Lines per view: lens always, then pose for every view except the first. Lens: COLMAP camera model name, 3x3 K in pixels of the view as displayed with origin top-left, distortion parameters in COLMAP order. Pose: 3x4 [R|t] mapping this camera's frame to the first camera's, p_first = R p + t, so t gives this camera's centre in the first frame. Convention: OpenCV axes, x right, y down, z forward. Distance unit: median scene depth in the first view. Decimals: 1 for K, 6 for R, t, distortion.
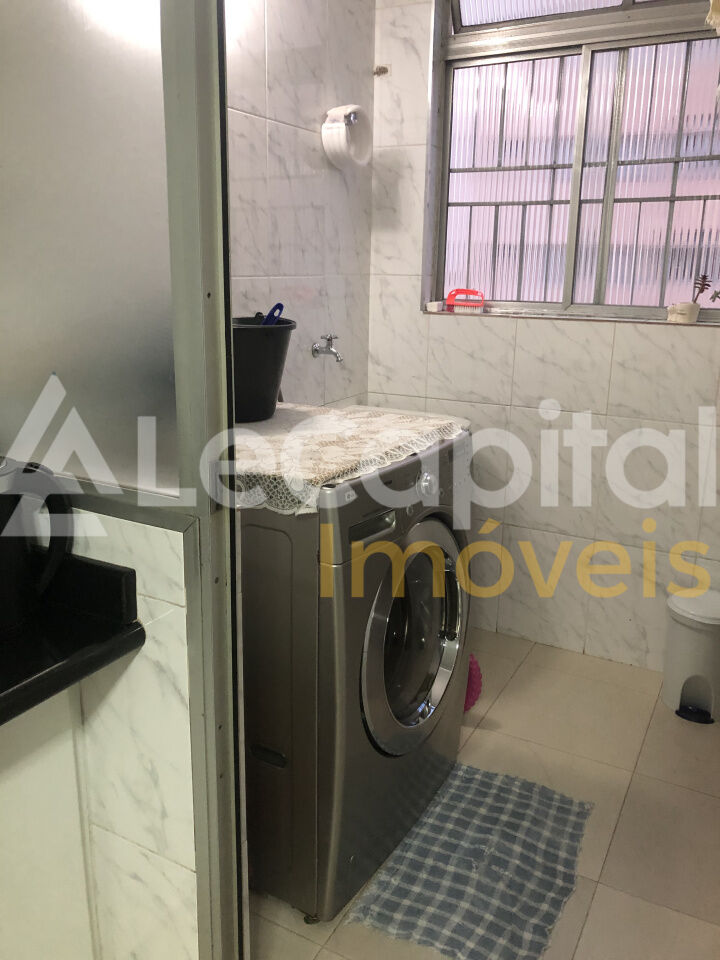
lens RADIAL K [[809.1, 0, 356.2], [0, 809.1, 473.4], [0, 0, 1]] dist [0.063470, -0.019075]
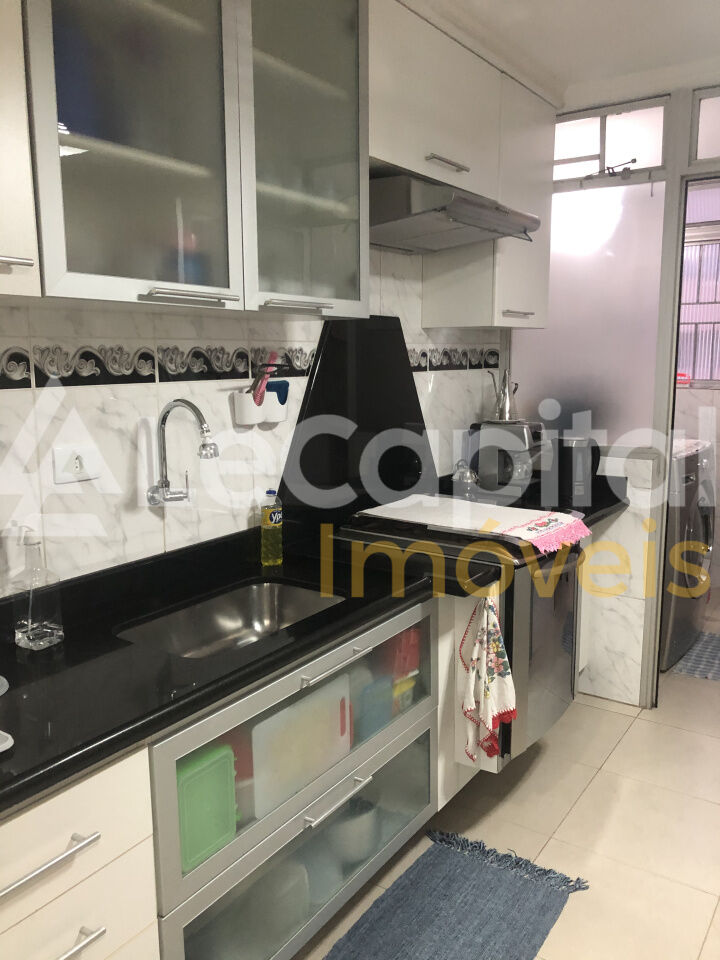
lens RADIAL K [[809.1, 0, 365.5], [0, 809.1, 484.2], [0, 0, 1]] dist [0.063470, -0.019075]
pose [[0.996208, -0.006678, -0.086747, -0.587786], [-0.001535, 0.995546, -0.094265, 0.259065], [0.086990, 0.094040, 0.991761, -1.136115]]
